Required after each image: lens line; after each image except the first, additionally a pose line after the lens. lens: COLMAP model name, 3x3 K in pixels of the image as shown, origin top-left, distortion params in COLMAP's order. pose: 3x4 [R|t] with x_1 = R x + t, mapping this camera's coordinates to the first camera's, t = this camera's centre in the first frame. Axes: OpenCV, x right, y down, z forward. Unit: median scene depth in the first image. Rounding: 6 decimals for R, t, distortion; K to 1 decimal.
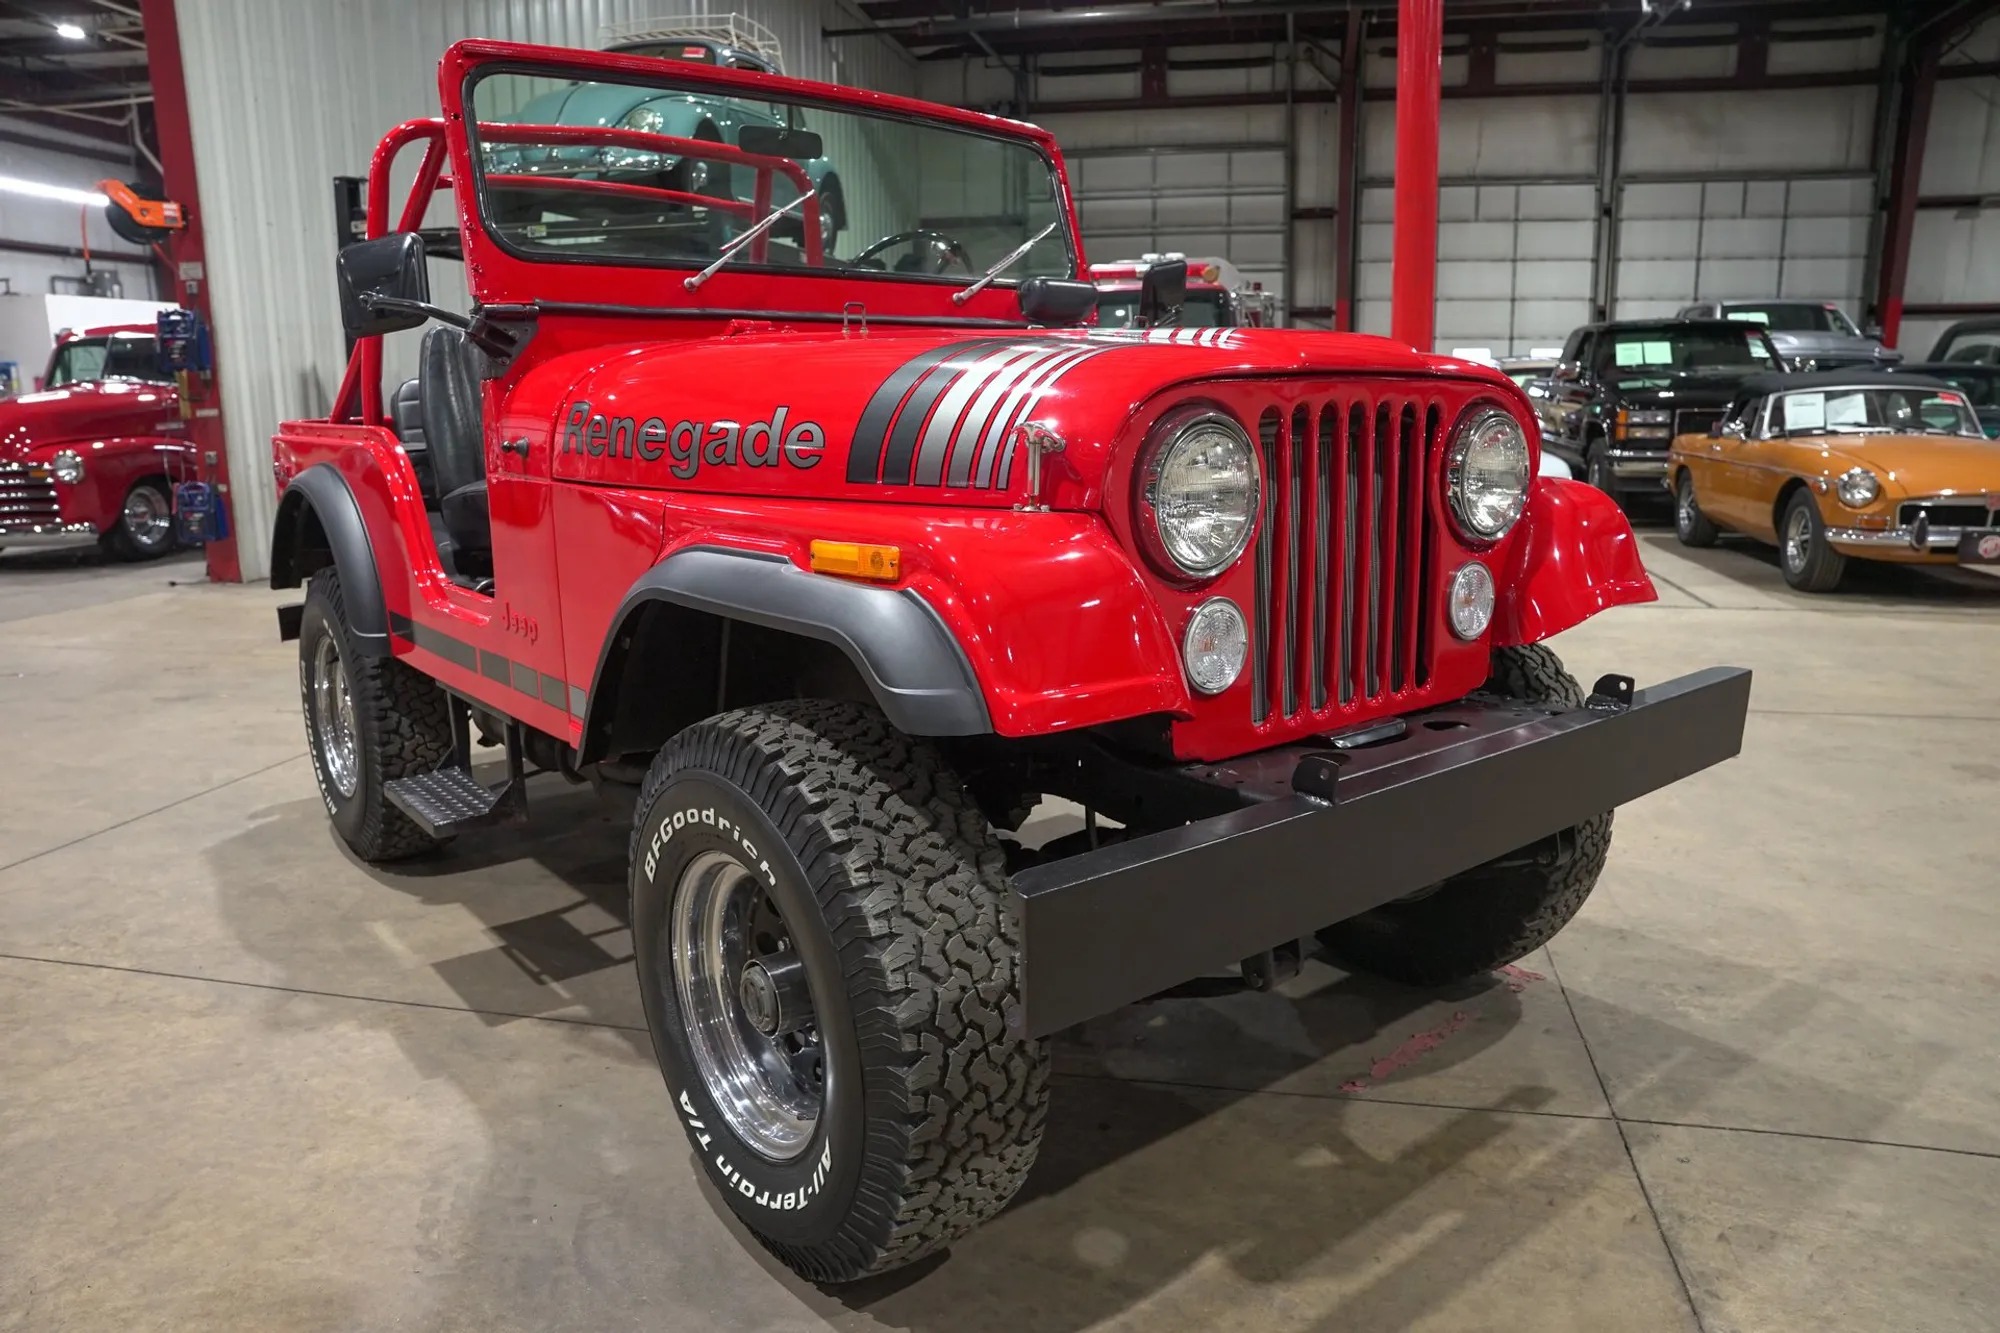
lens RADIAL K [[1369.4, 0, 1007.3], [0, 1369.4, 662.1], [0, 0, 1]] dist [-0.148655, 0.118601]
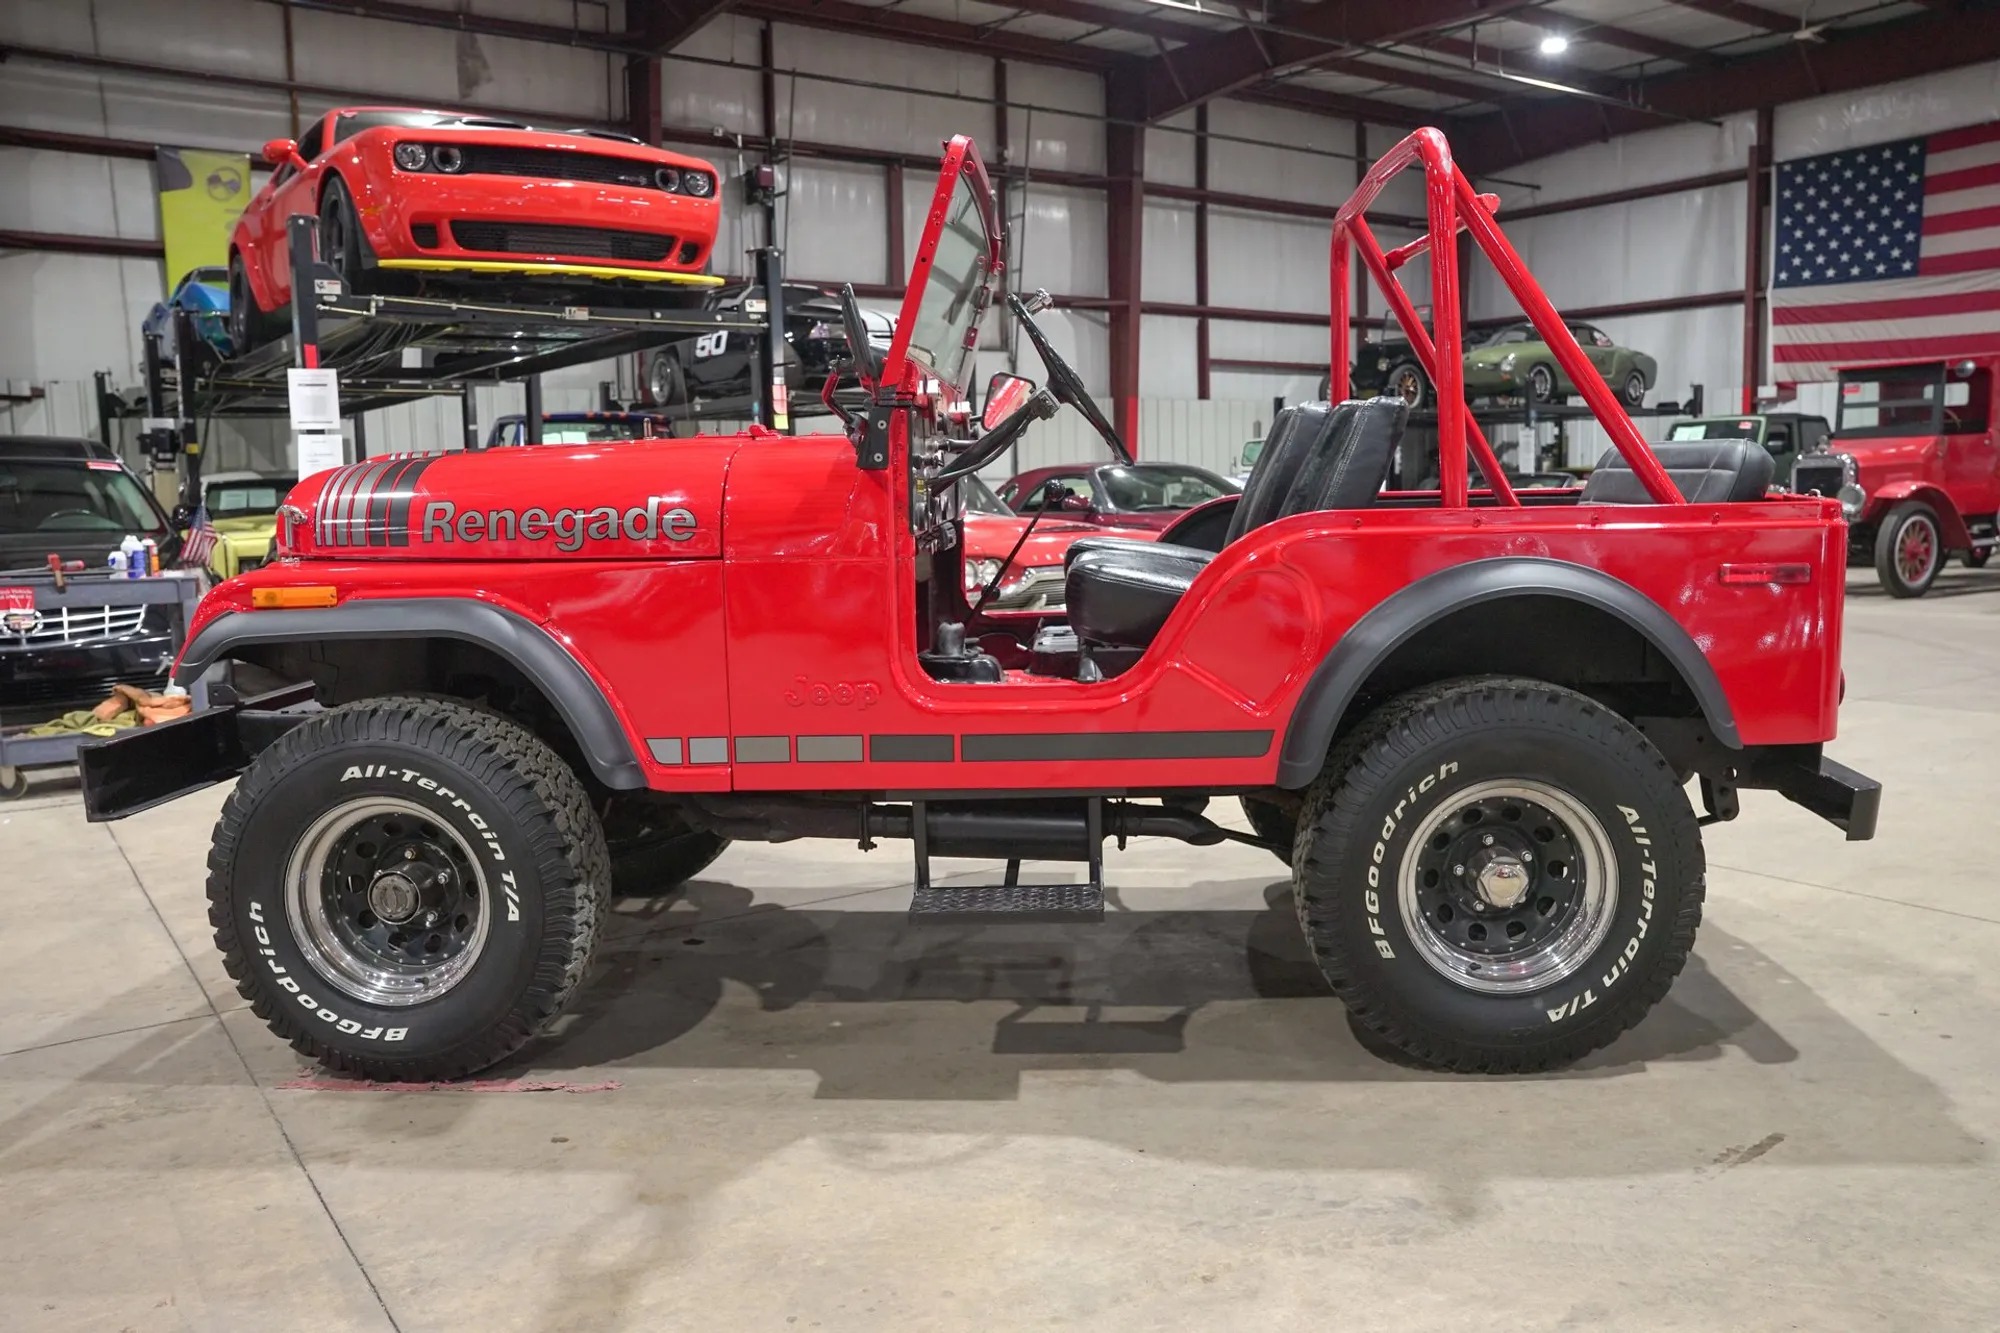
lens RADIAL K [[1561.1, 0, 1006.2], [0, 1561.1, 663.6], [0, 0, 1]] dist [-0.103960, 0.134979]
pose [[-0.679058, 0.104370, -0.726627, 0.525732], [-0.121605, 0.960172, 0.251560, -0.260121], [0.723942, 0.259186, -0.639320, 1.294573]]
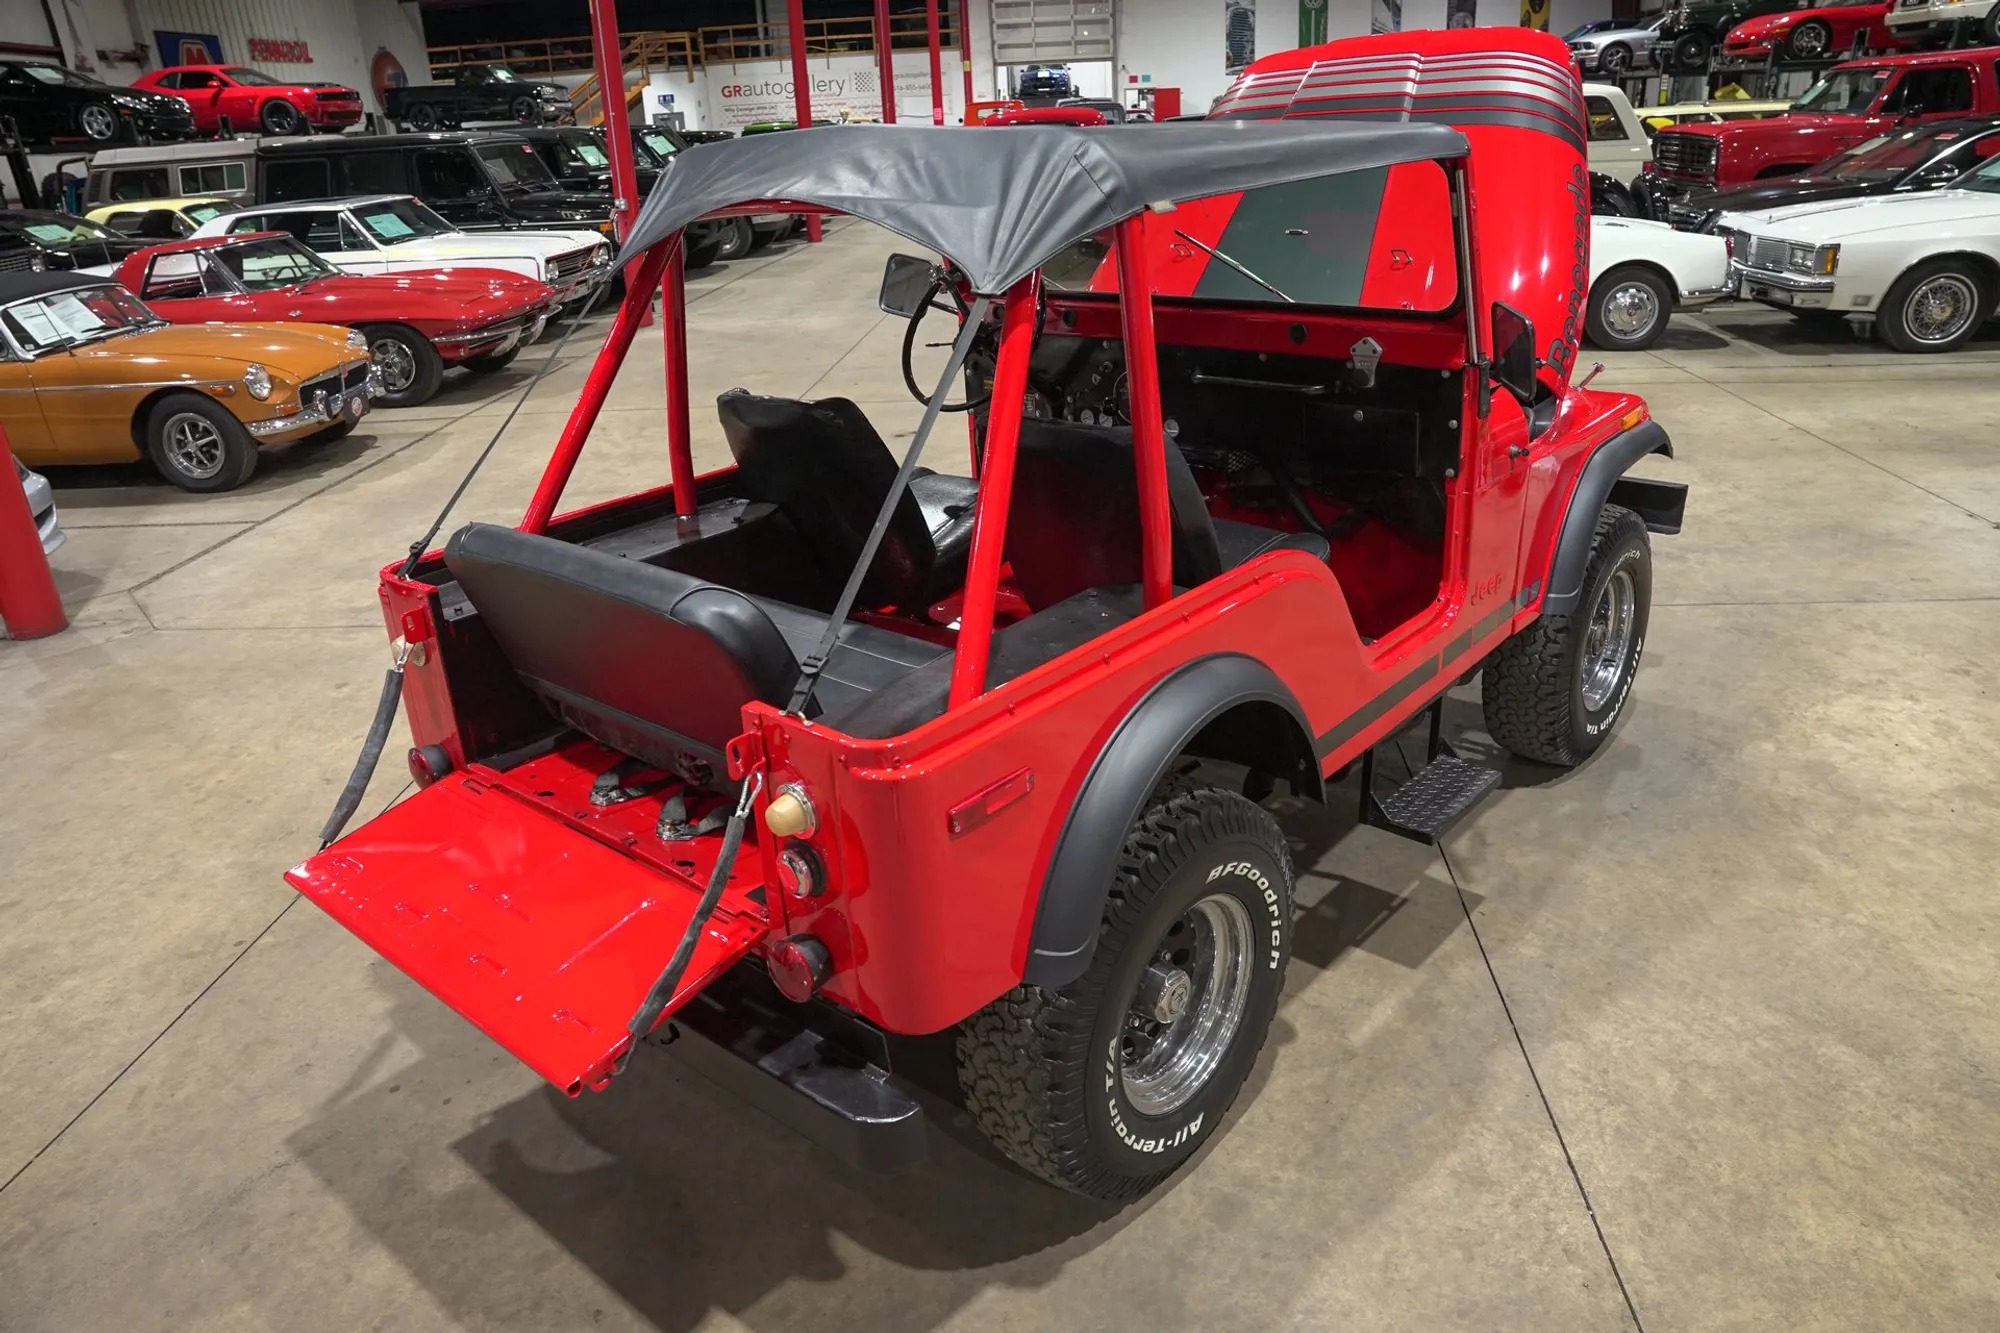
lens RADIAL K [[1376.7, 0, 1006.3], [0, 1376.7, 661.9], [0, 0, 1]] dist [-0.143787, 0.115143]
pose [[-0.136225, -0.362883, 0.921824, -0.890032], [0.243882, 0.889578, 0.386229, -0.337218], [-0.960190, 0.277430, -0.032682, 0.858881]]
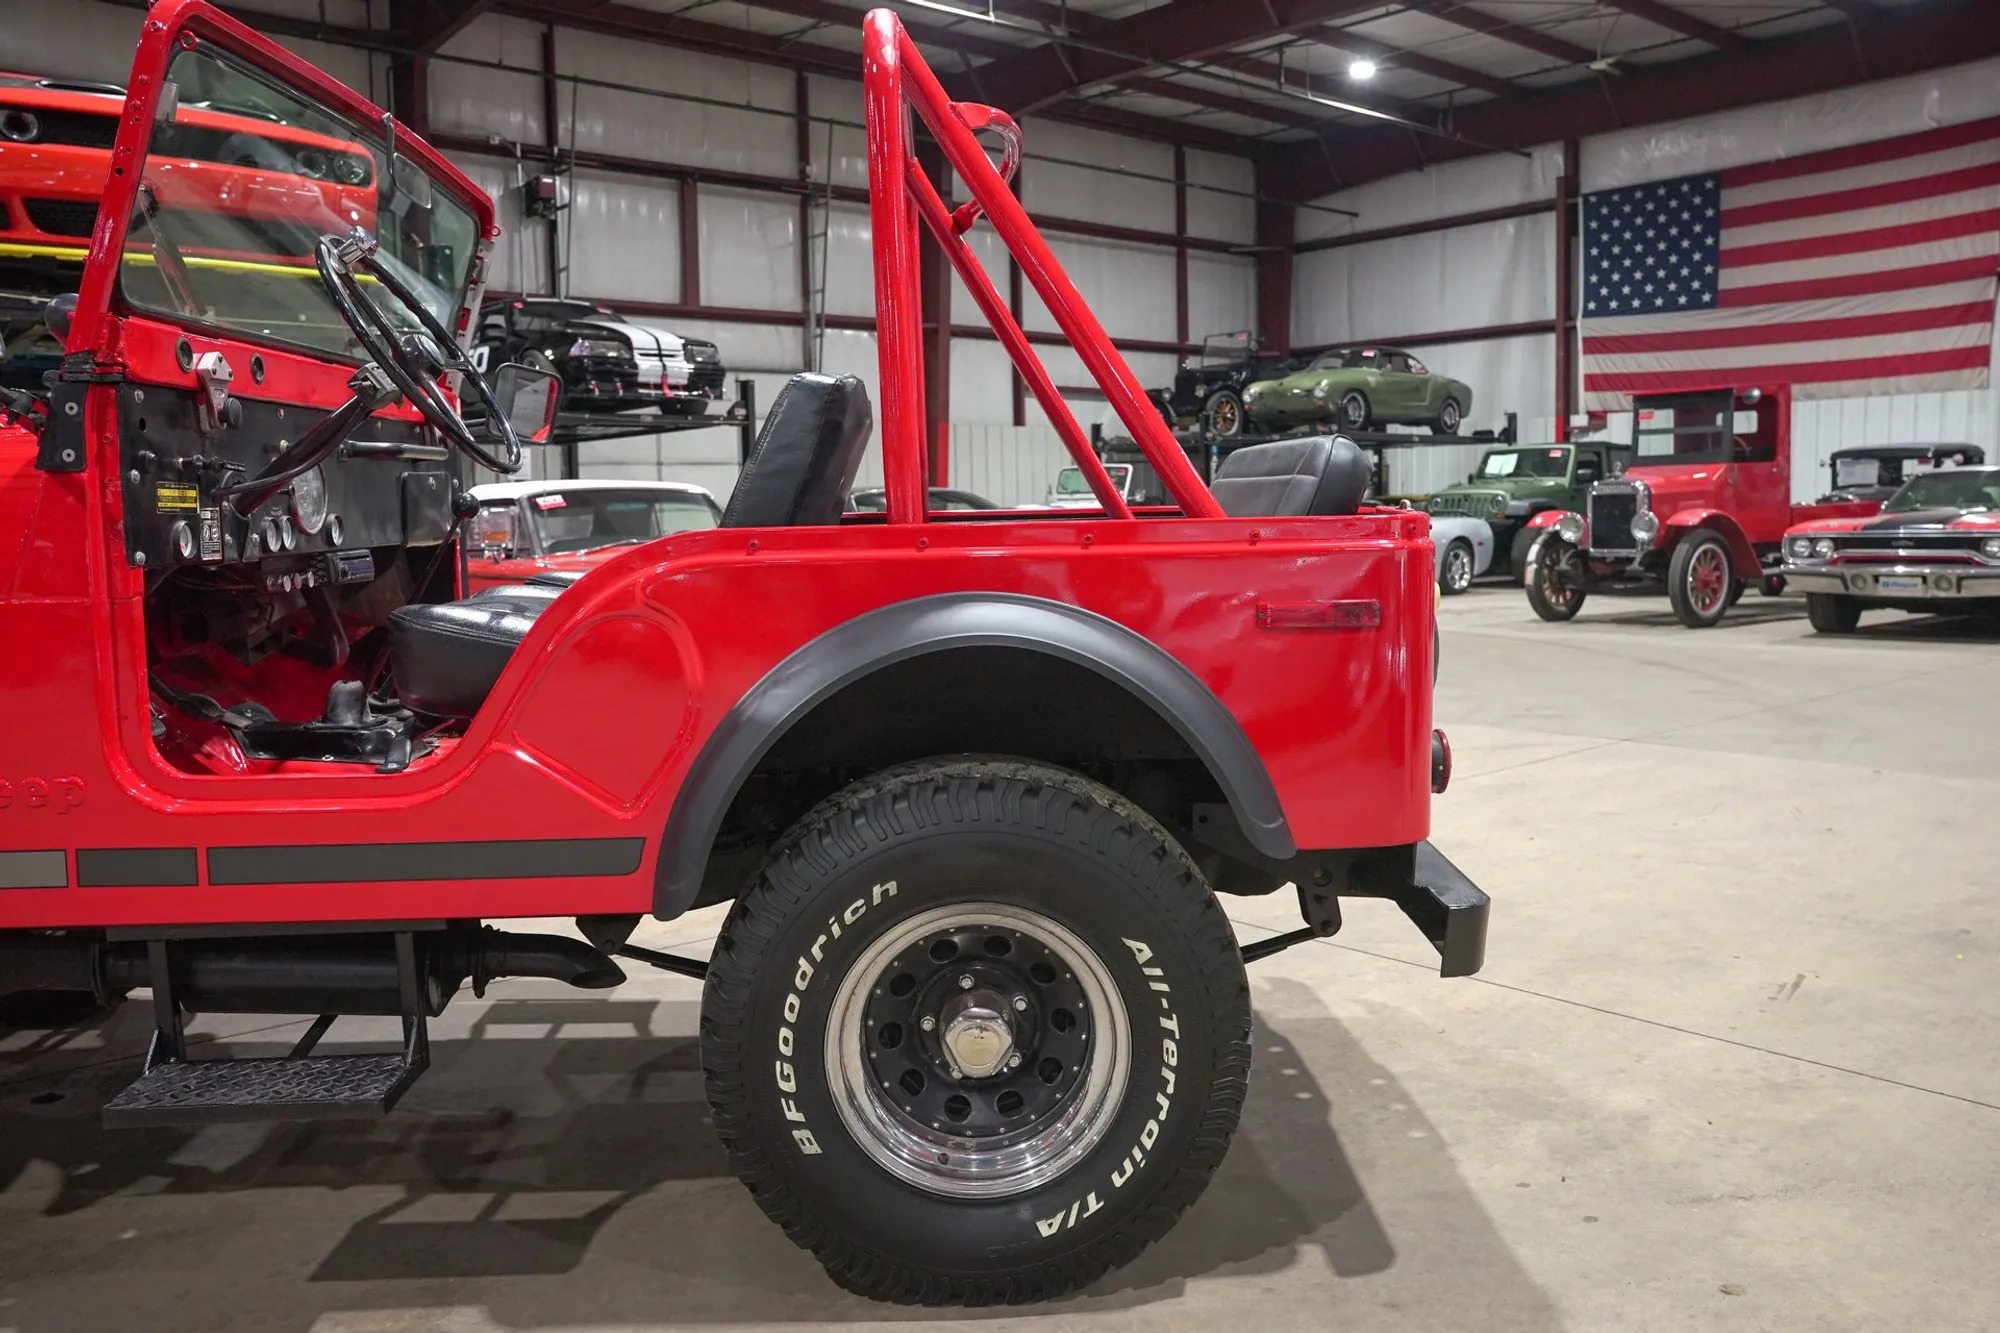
lens RADIAL K [[1561.1, 0, 1006.2], [0, 1561.1, 663.6], [0, 0, 1]] dist [-0.103960, 0.134979]
pose [[-0.611592, 0.094467, -0.785513, 0.254625], [-0.135362, 0.965713, 0.221529, -0.249631], [0.779508, 0.241814, -0.577836, 1.306134]]
